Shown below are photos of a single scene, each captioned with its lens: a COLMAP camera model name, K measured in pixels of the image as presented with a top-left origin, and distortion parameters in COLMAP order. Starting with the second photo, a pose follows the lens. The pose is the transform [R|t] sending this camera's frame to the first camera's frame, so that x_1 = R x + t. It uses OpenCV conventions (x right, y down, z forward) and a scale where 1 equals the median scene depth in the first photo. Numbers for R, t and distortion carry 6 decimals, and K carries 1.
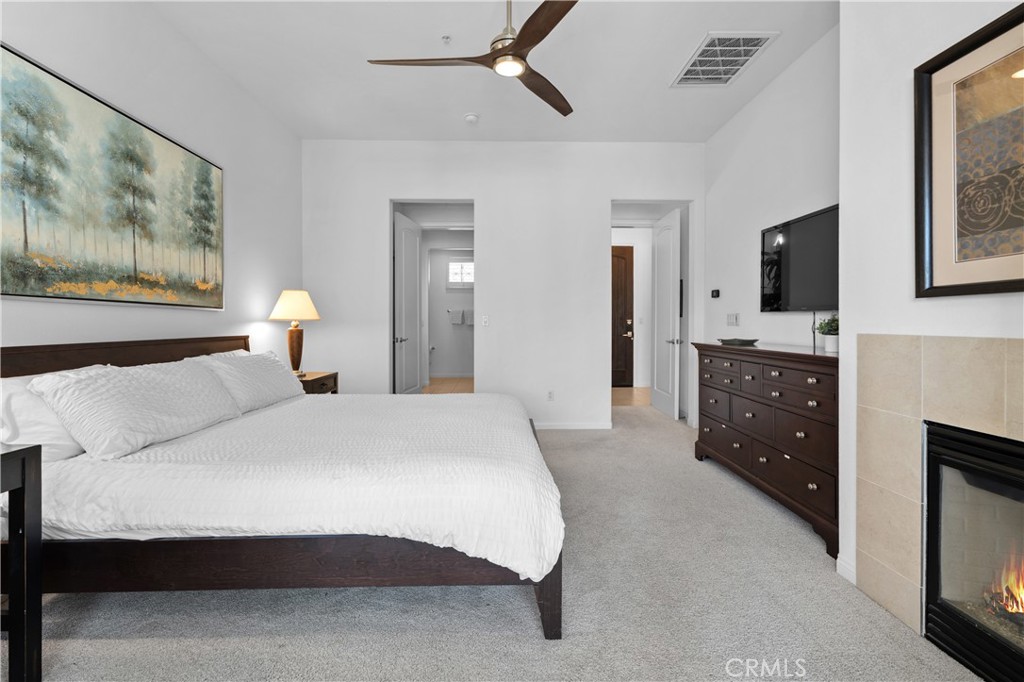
lens RADIAL K [[469.1, 0, 511.2], [0, 469.1, 324.7], [0, 0, 1]] dist [0.000986, 0.000089]
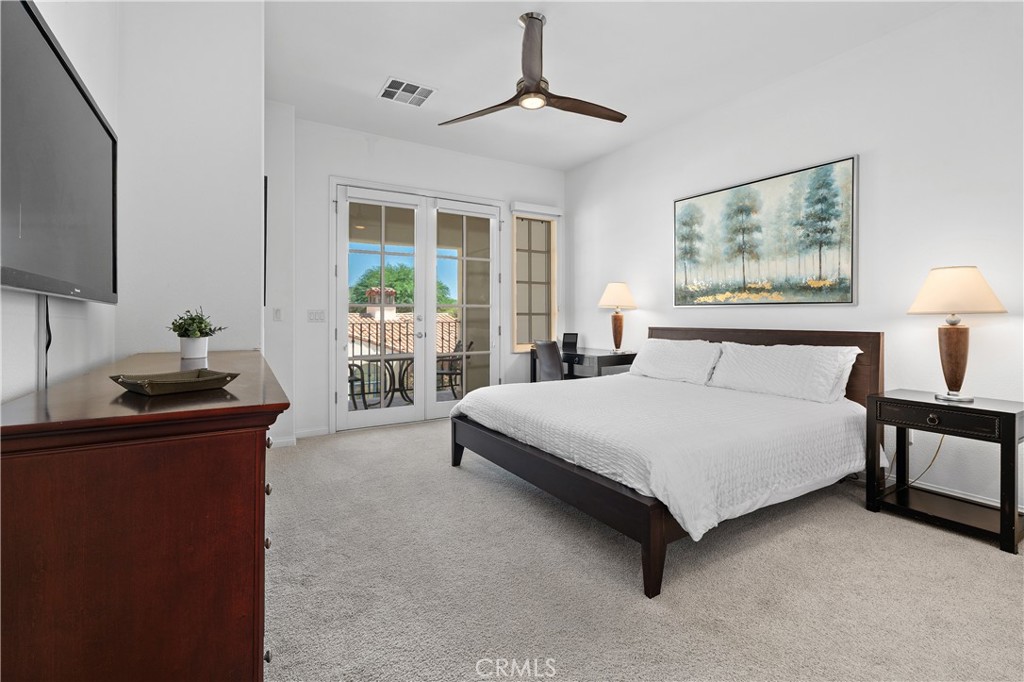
lens RADIAL K [[461.0, 0, 511.3], [0, 461.0, 313.1], [0, 0, 1]] dist [-0.000189, -0.000014]
pose [[-0.864092, 0.002868, -0.503326, 0.588794], [0.003764, 0.999993, -0.000763, -0.018938], [0.503320, -0.002554, -0.864096, 1.857670]]
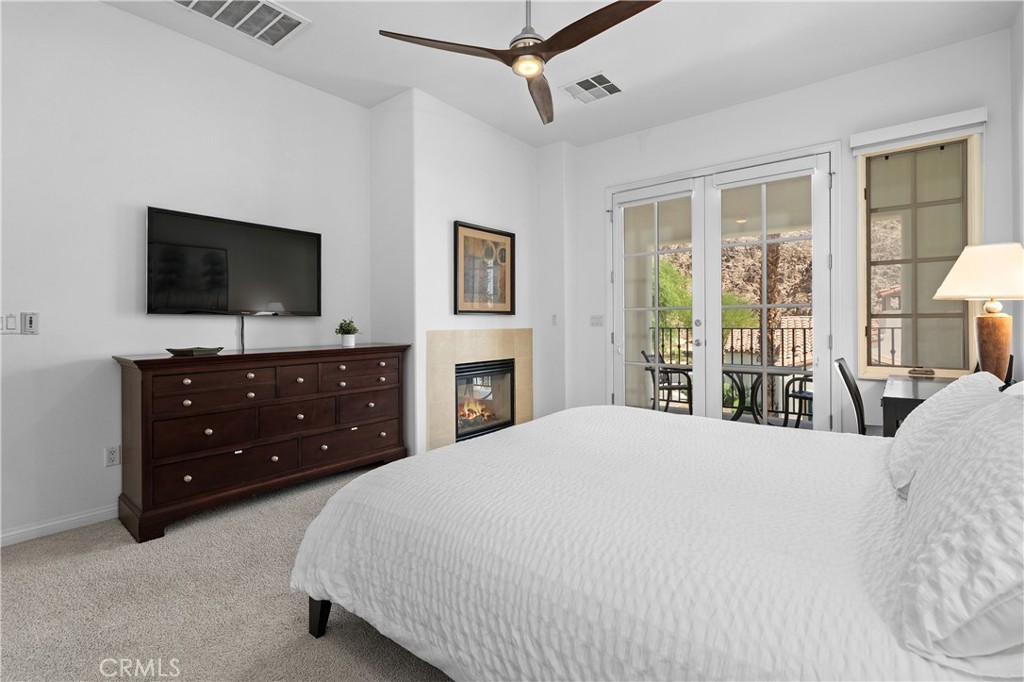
lens RADIAL K [[469.1, 0, 511.2], [0, 469.1, 324.7], [0, 0, 1]] dist [0.000986, 0.000089]
pose [[-0.766603, 0.007972, 0.642072, -0.572601], [0.012790, 0.999914, 0.002855, -0.006631], [-0.641994, 0.010401, -0.766639, 1.705142]]
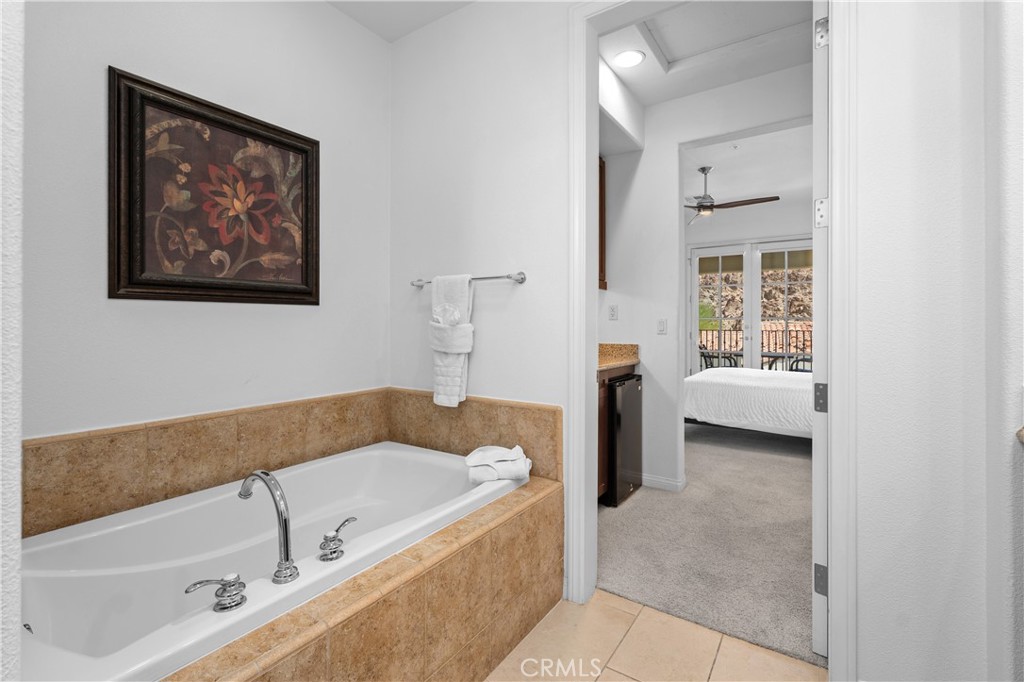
lens RADIAL K [[458.1, 0, 510.2], [0, 458.1, 318.5], [0, 0, 1]] dist [-0.000622, -0.000090]
pose [[-0.810757, 0.005979, 0.585352, -0.488992], [-0.000653, 0.999938, -0.011119, -0.020271], [-0.585382, -0.009398, -0.810703, 3.124017]]
